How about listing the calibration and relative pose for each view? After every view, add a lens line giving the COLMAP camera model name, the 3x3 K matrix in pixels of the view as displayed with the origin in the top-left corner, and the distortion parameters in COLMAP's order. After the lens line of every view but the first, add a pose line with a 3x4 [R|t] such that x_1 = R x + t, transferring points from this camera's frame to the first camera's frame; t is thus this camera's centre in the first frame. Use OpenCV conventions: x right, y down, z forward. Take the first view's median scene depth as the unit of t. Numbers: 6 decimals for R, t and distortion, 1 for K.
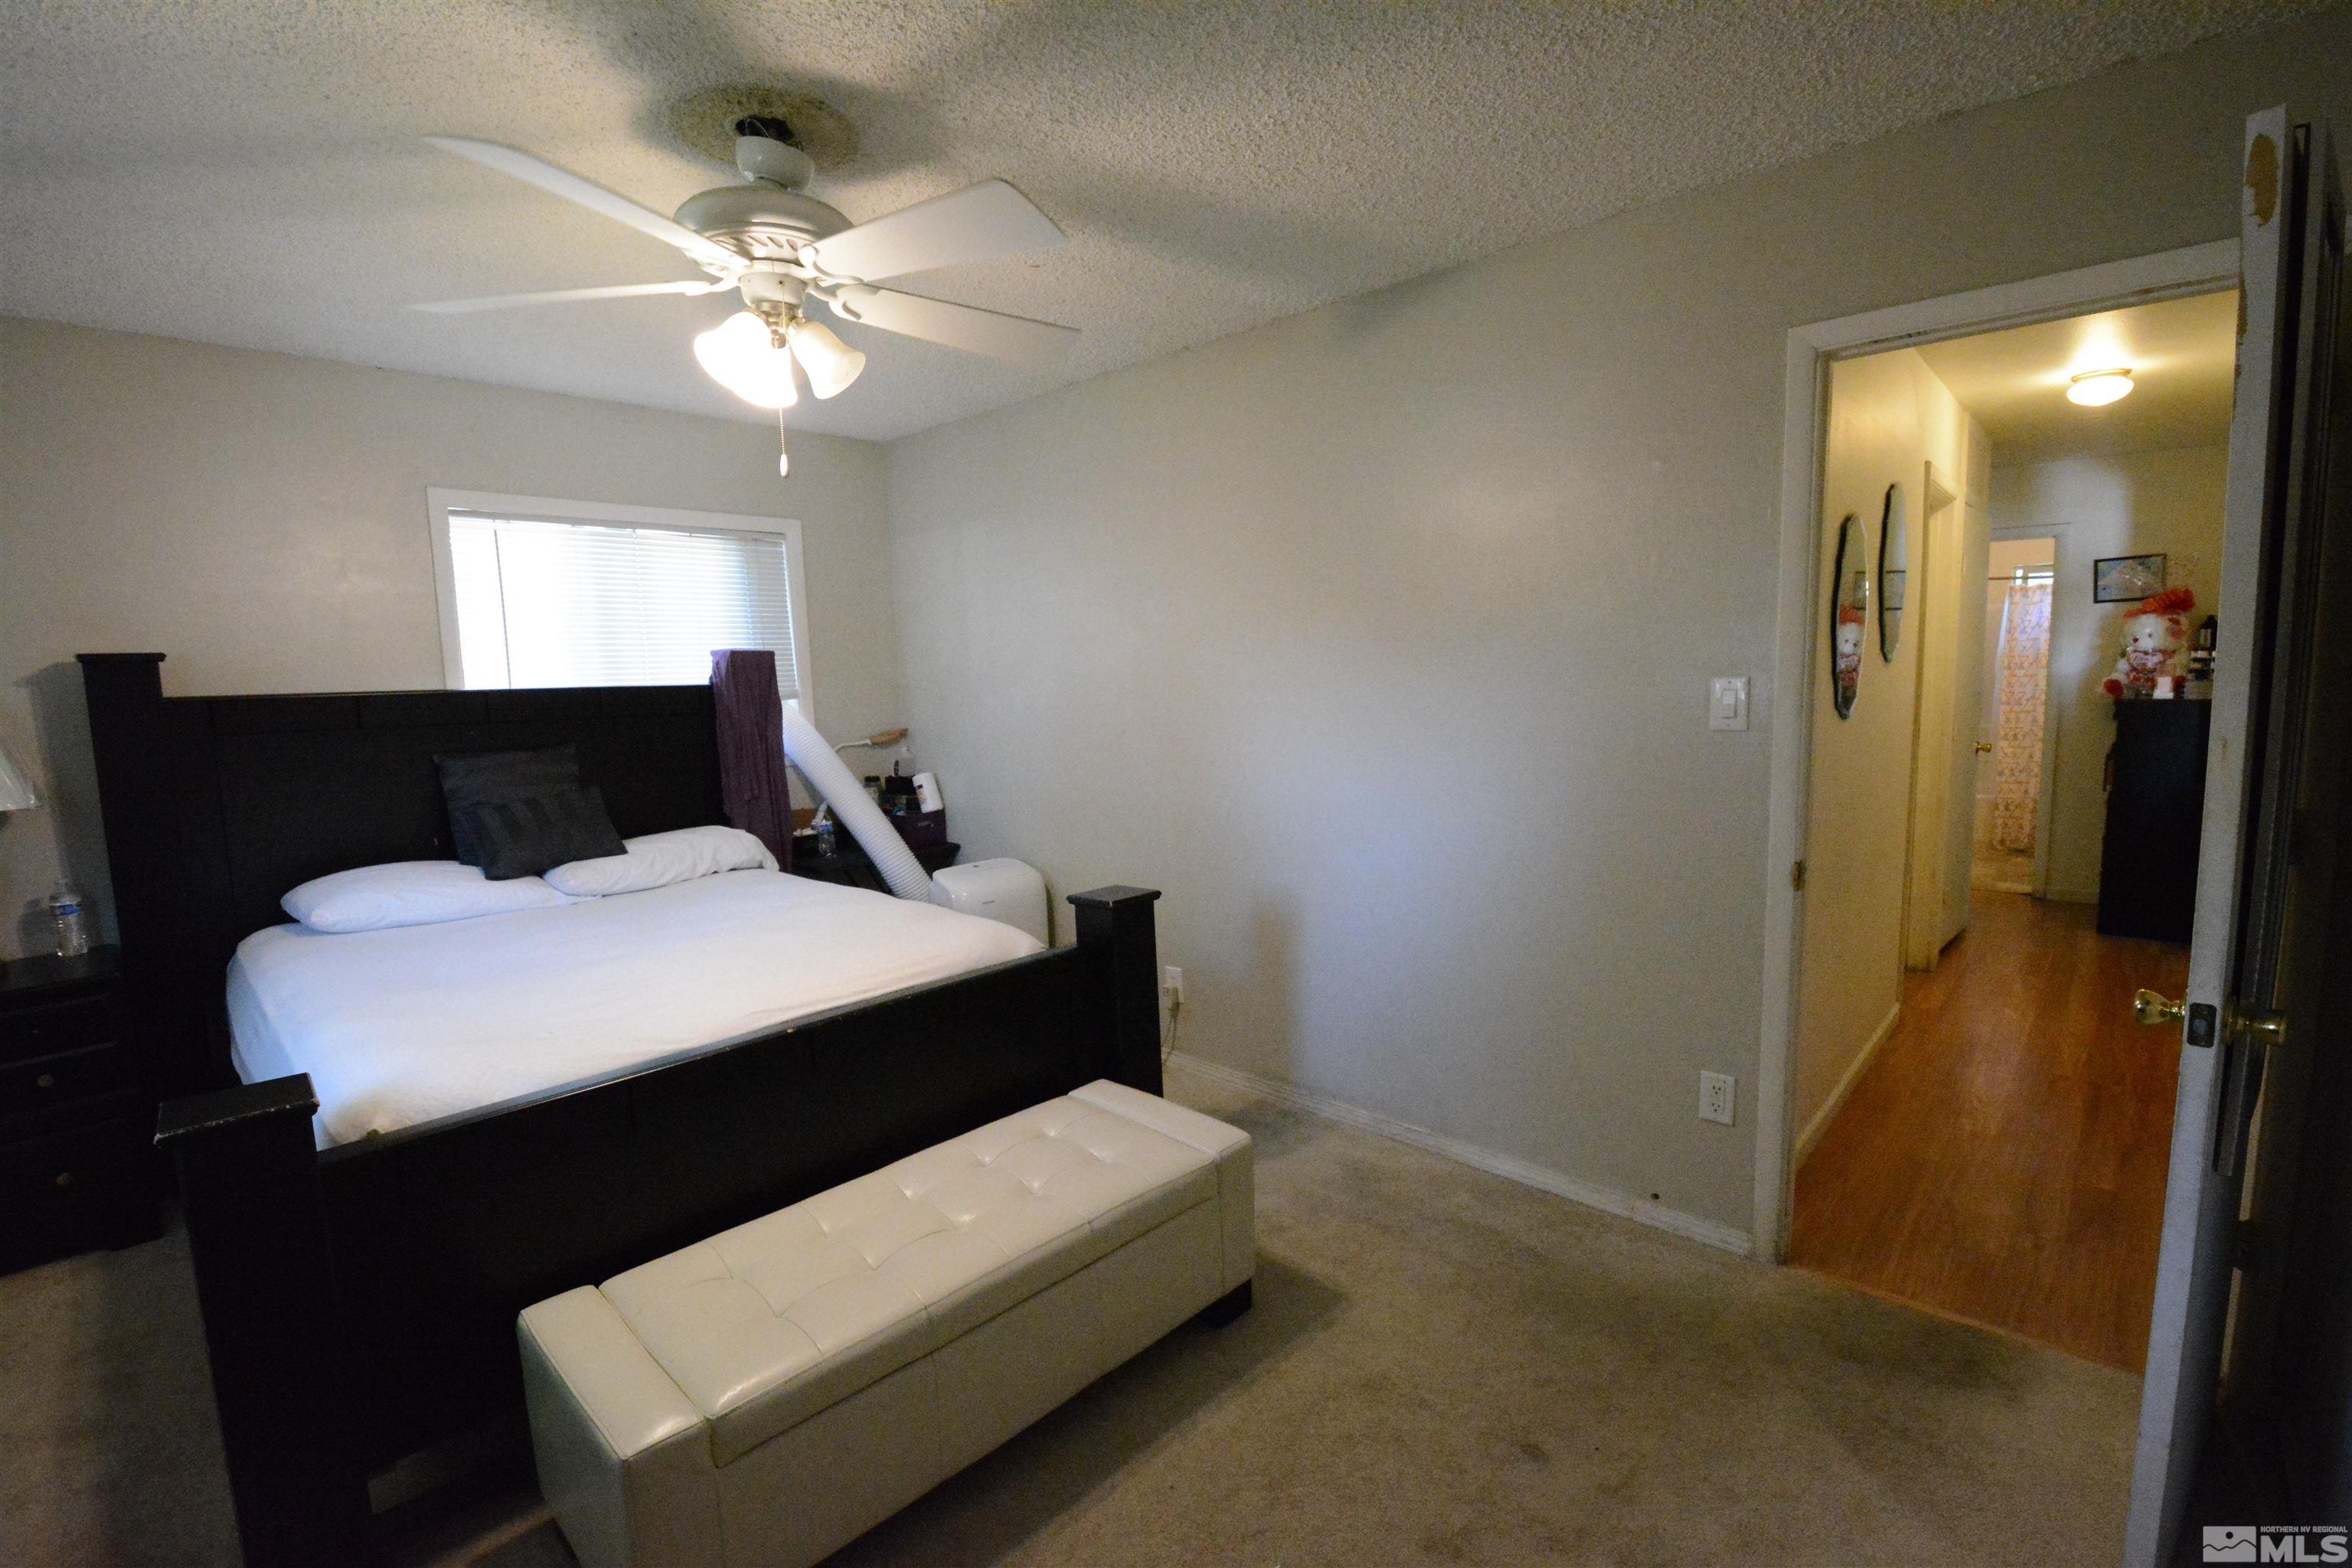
lens RADIAL K [[1048.3, 0, 1167.5], [0, 1048.3, 796.3], [0, 0, 1]] dist [0.034724, -0.040463]
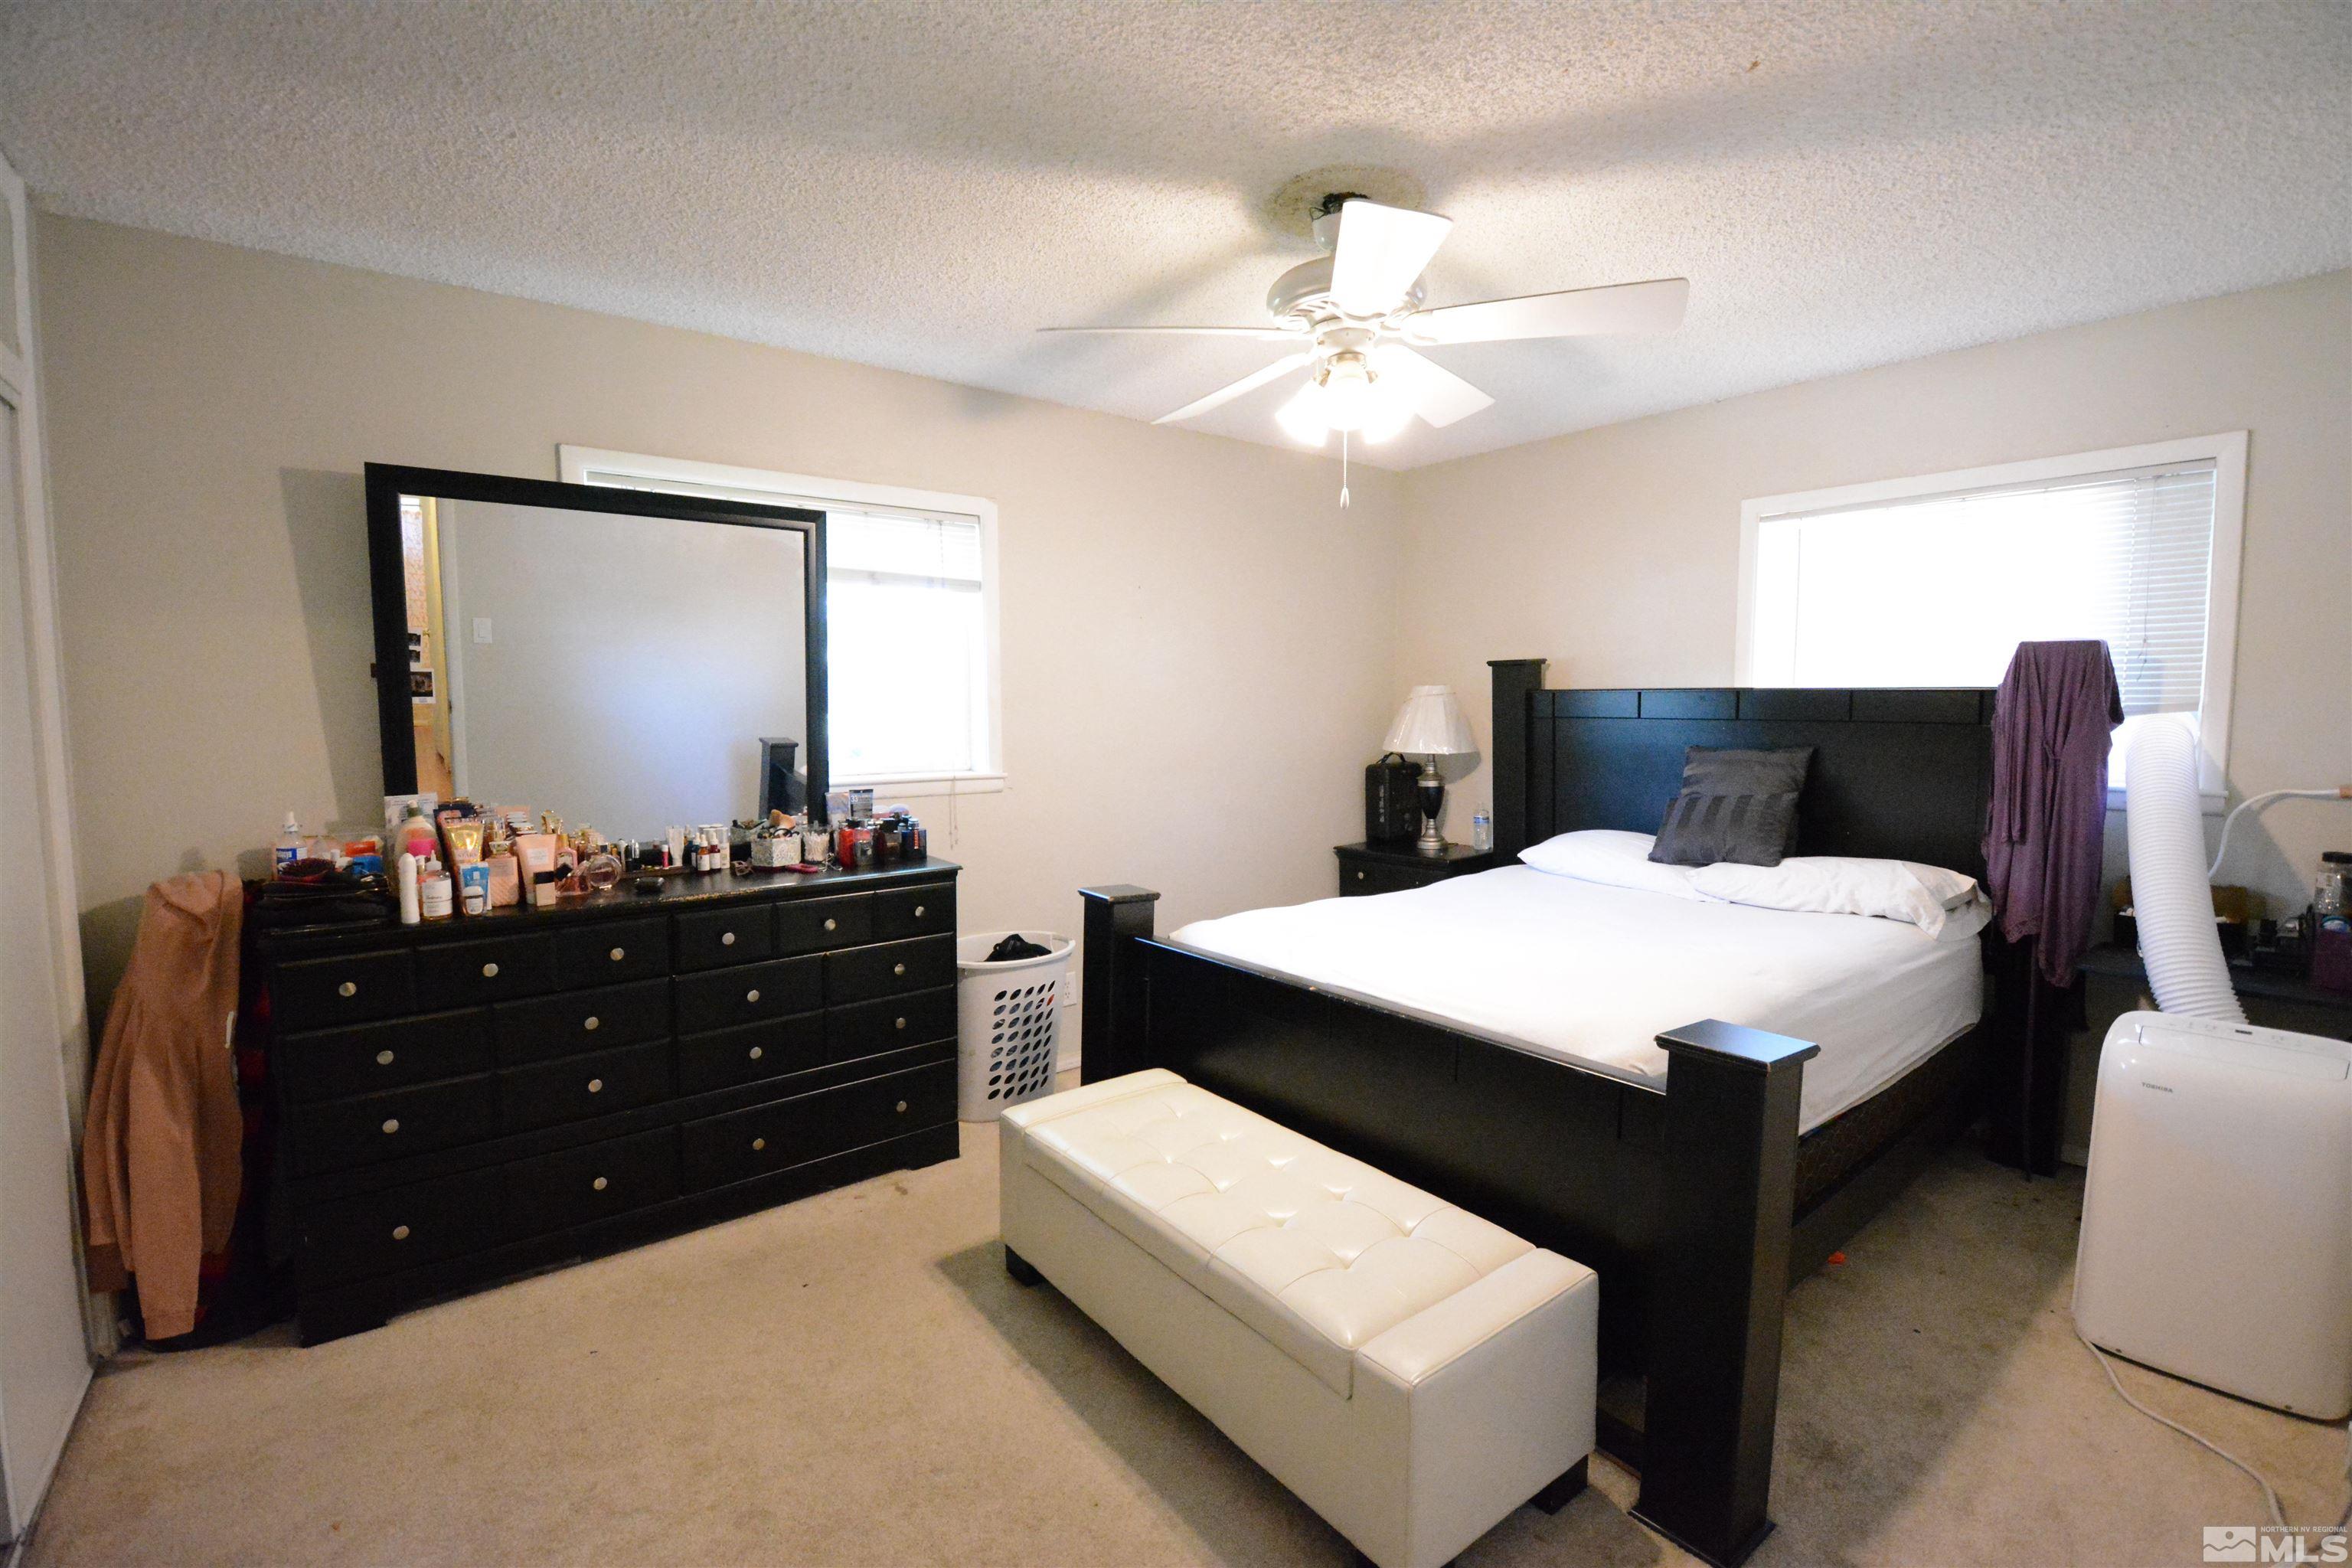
lens RADIAL K [[1048.3, 0, 1167.5], [0, 1048.3, 796.3], [0, 0, 1]] dist [0.034724, -0.040463]
pose [[-0.144354, 0.118163, -0.982446, 0.639152], [-0.103943, 0.985541, 0.133808, -0.103933], [0.984052, 0.121434, -0.129985, 0.795648]]
